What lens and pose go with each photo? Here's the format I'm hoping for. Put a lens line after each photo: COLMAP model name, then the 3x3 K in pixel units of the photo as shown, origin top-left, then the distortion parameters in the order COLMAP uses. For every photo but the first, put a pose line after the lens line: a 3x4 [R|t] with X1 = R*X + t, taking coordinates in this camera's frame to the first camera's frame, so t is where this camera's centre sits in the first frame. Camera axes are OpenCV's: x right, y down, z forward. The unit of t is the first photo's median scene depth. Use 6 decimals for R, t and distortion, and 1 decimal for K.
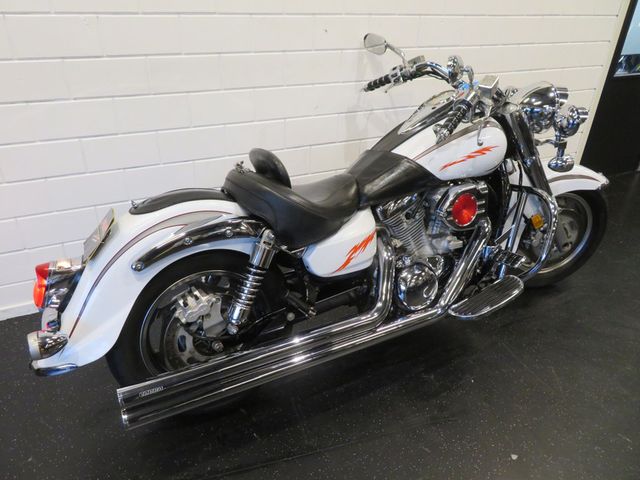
lens RADIAL K [[466.8, 0, 320.0], [0, 466.8, 240.0], [0, 0, 1]] dist [-0.000955, 0.001576]
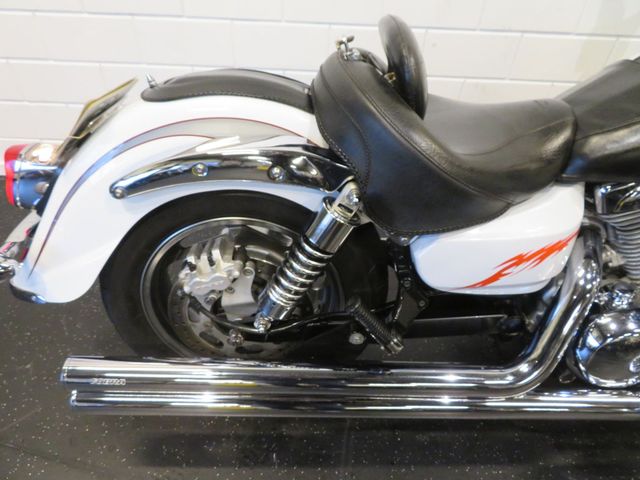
lens RADIAL K [[466.8, 0, 320.0], [0, 466.8, 240.0], [0, 0, 1]] dist [-0.000955, 0.001576]
pose [[0.889438, 0.322063, -0.324307, 0.041093], [-0.230807, 0.928934, 0.289500, -0.097355], [0.394497, -0.182640, 0.900564, 0.462076]]
